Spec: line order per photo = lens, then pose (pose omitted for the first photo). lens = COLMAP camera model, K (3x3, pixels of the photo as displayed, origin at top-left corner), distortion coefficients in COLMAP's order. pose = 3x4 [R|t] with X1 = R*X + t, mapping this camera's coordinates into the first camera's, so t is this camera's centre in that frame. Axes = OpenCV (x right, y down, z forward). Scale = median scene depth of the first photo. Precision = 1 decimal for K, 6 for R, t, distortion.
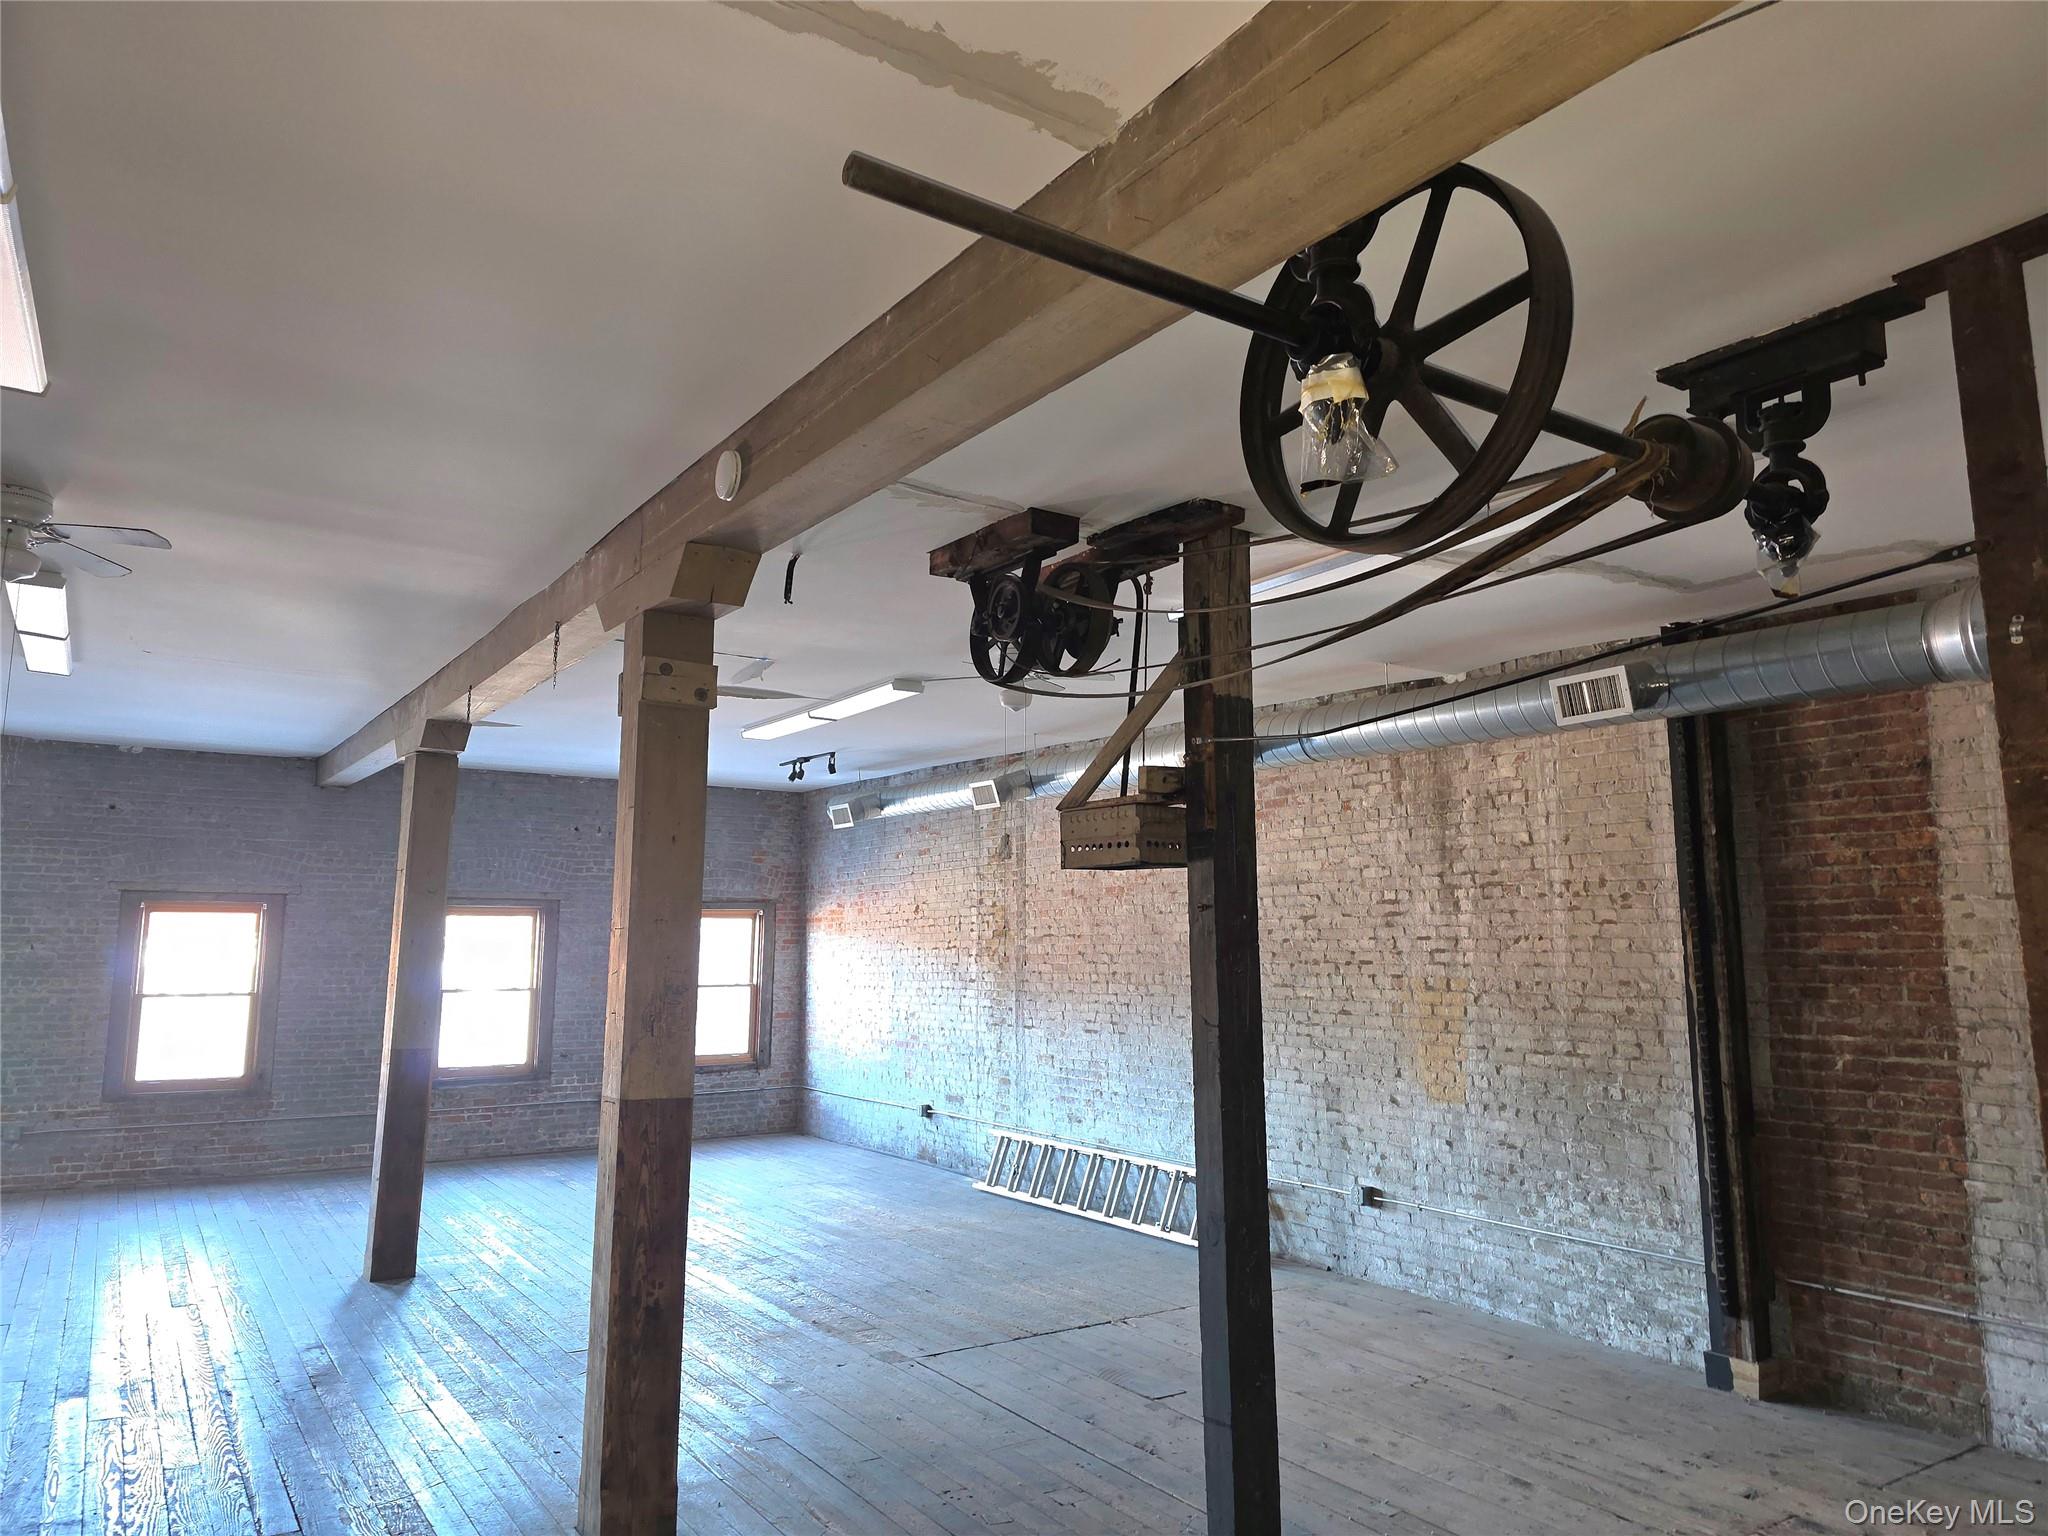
lens RADIAL K [[1377.4, 0, 1057.1], [0, 1377.4, 748.9], [0, 0, 1]] dist [0.026656, -0.008154]
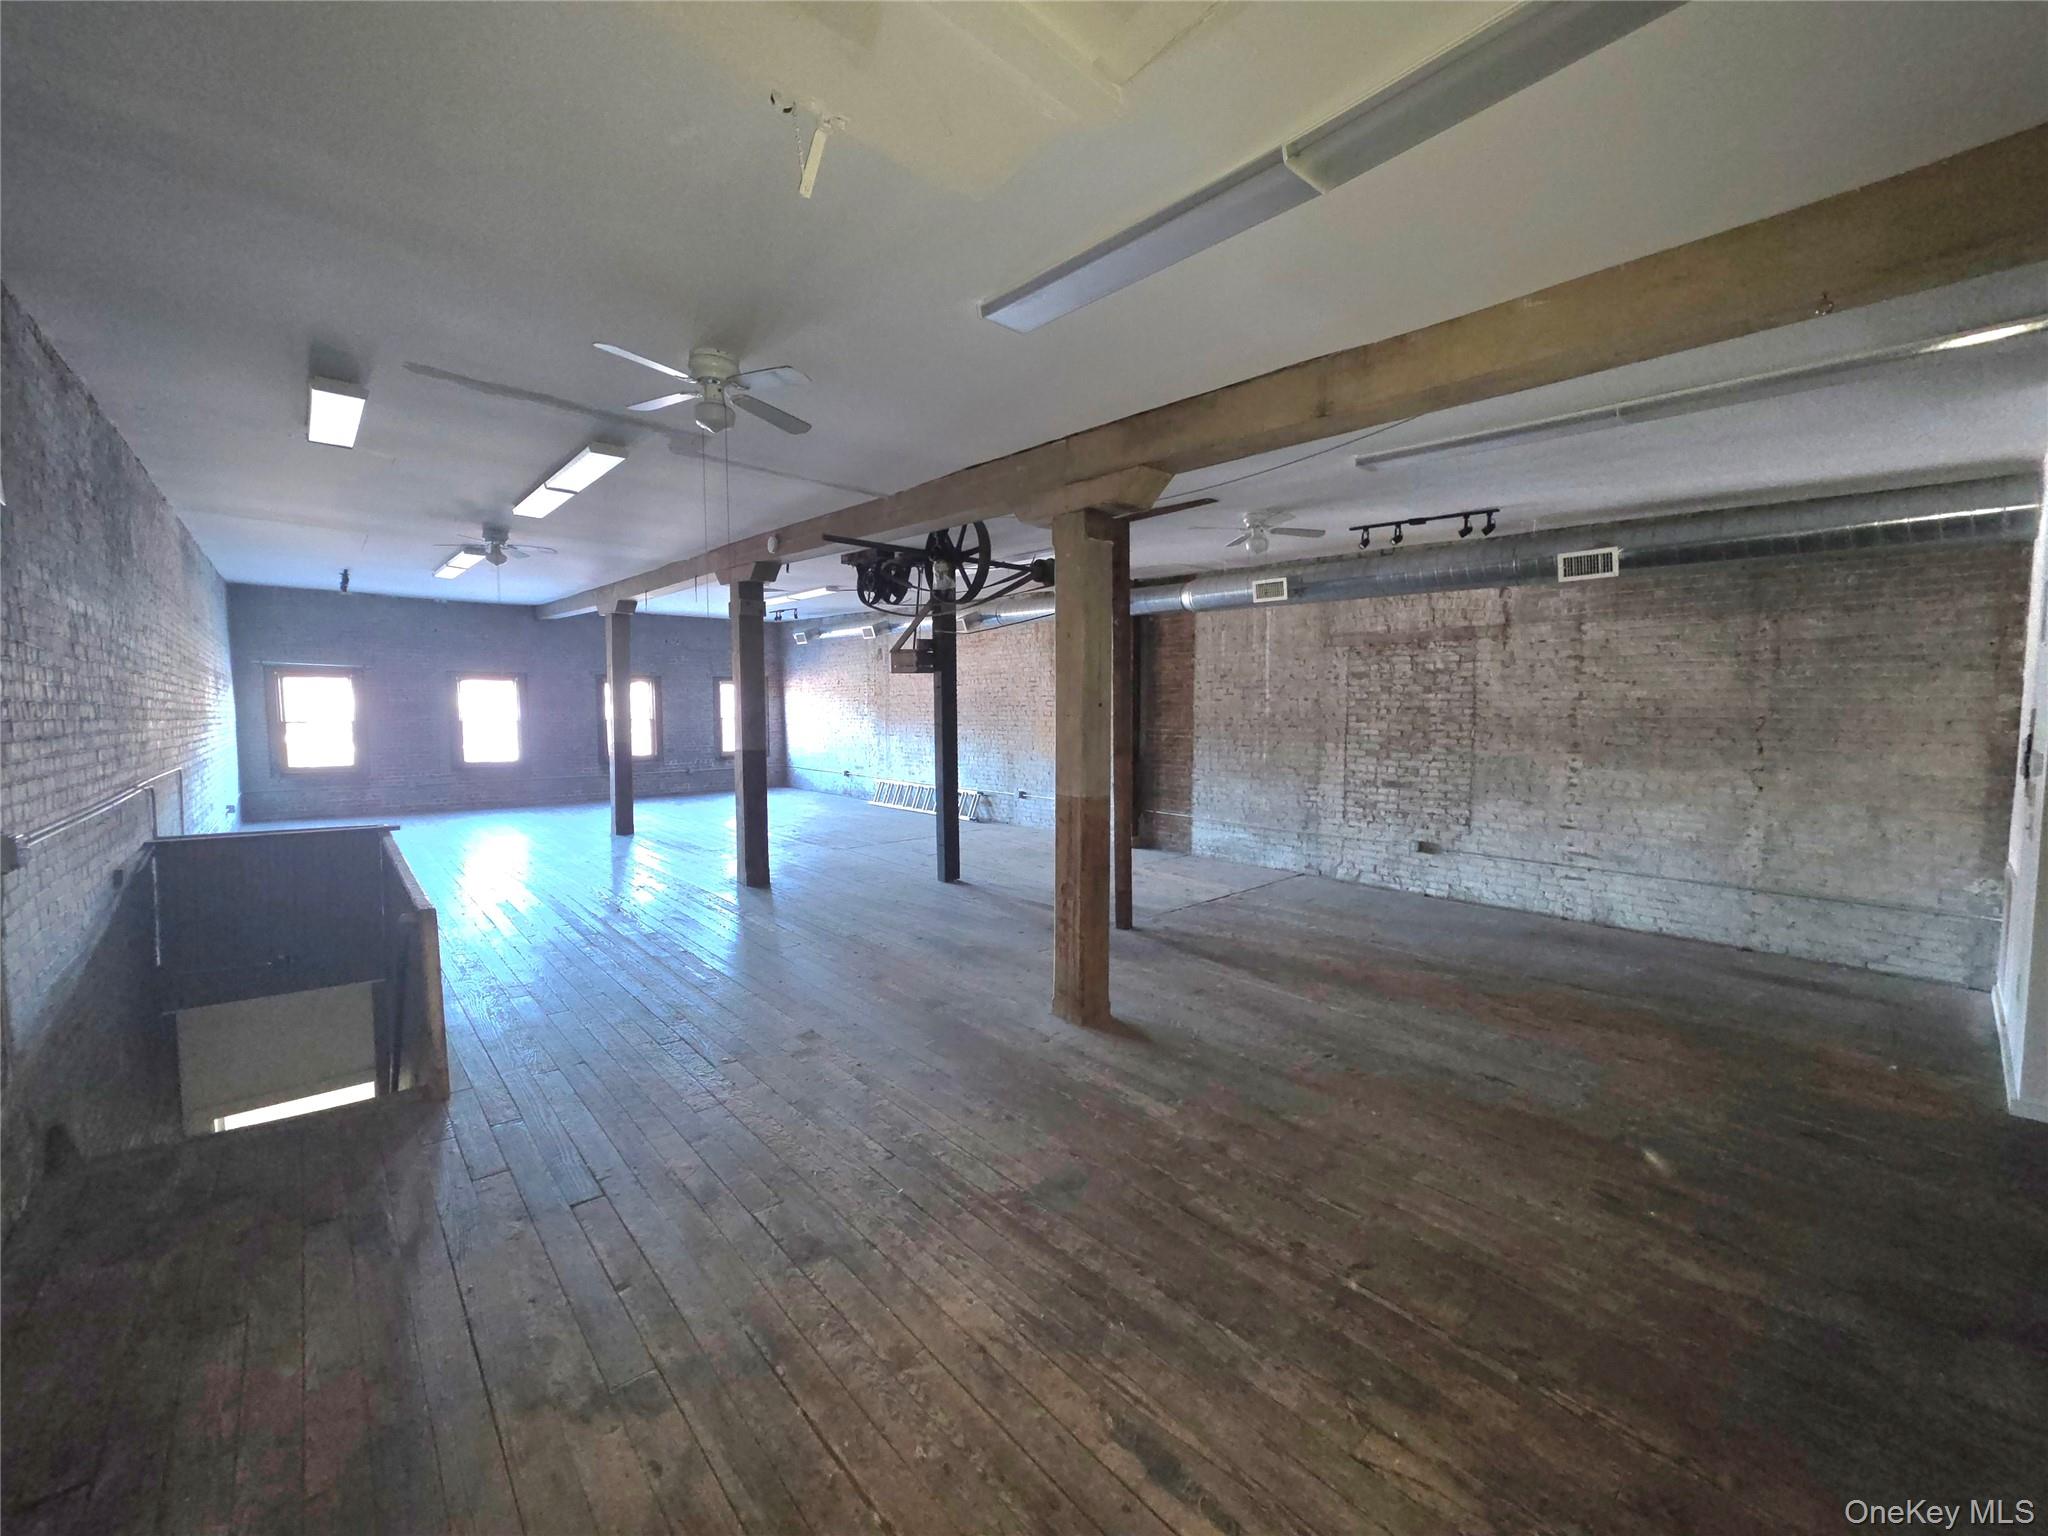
lens RADIAL K [[837.7, 0, 1027.7], [0, 837.7, 771.3], [0, 0, 1]] dist [0.010477, -0.000088]
pose [[0.992477, -0.010844, 0.121954, 0.058974], [-0.016998, 0.974220, 0.224958, -0.093881], [-0.121249, -0.225338, 0.966706, -0.654210]]
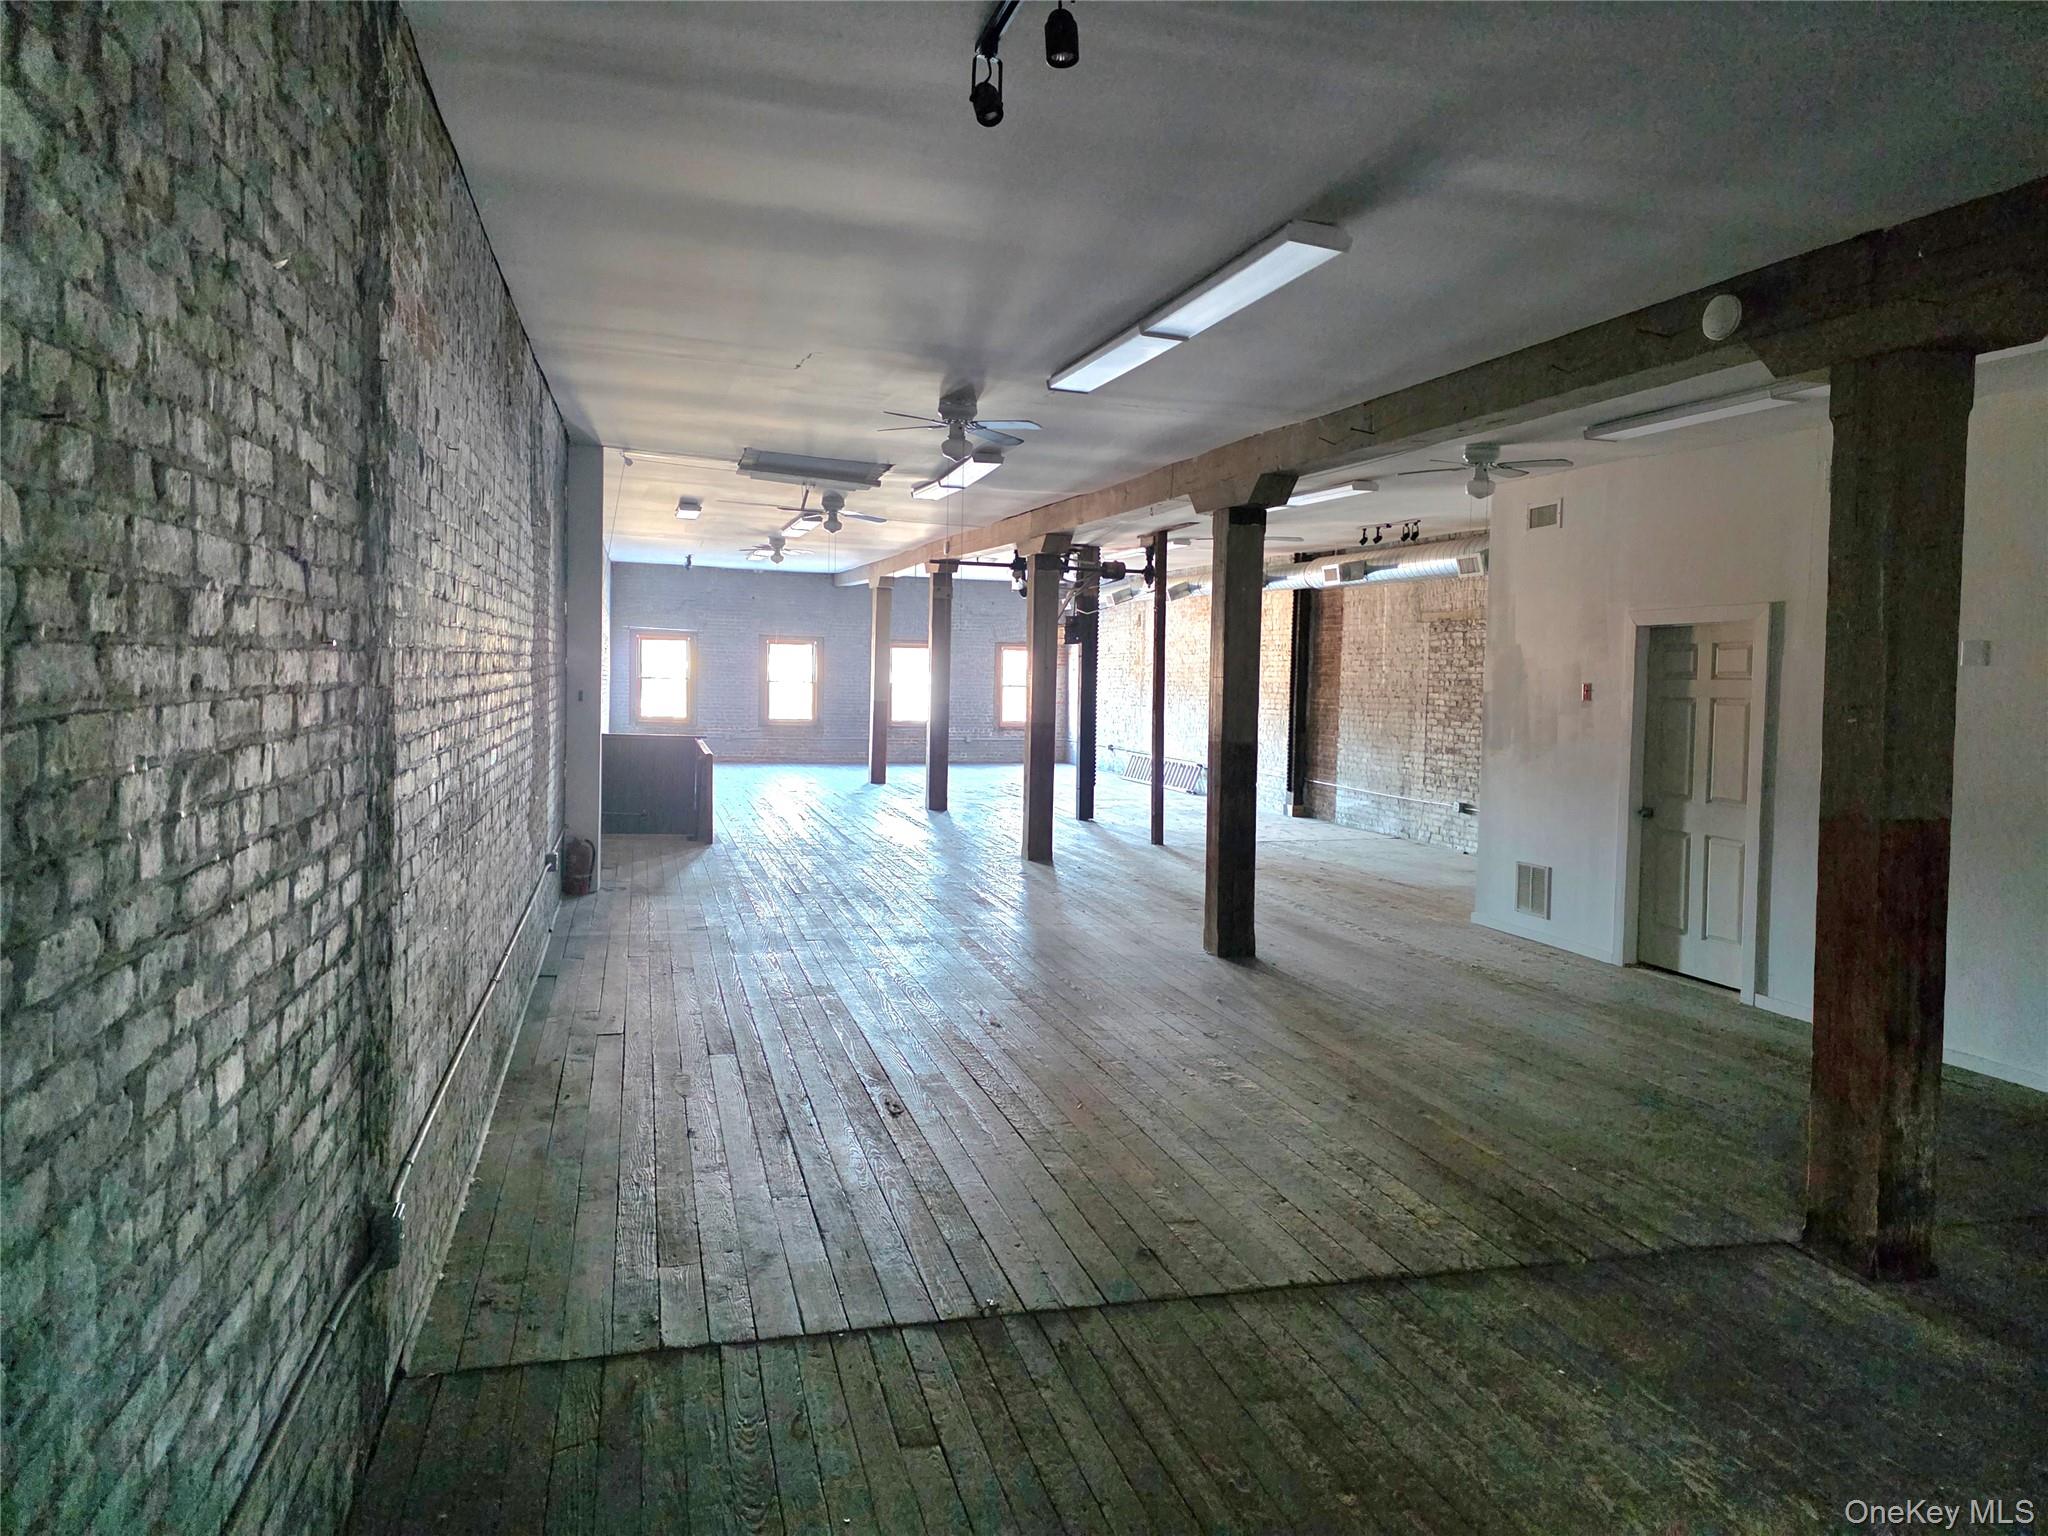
lens RADIAL K [[1377.4, 0, 1039.8], [0, 1377.4, 759.9], [0, 0, 1]] dist [0.026656, -0.008154]
pose [[0.951230, 0.040039, -0.305873, 0.850509], [0.022460, 0.979920, 0.198120, -0.251416], [0.307664, -0.195328, 0.931230, -1.853969]]
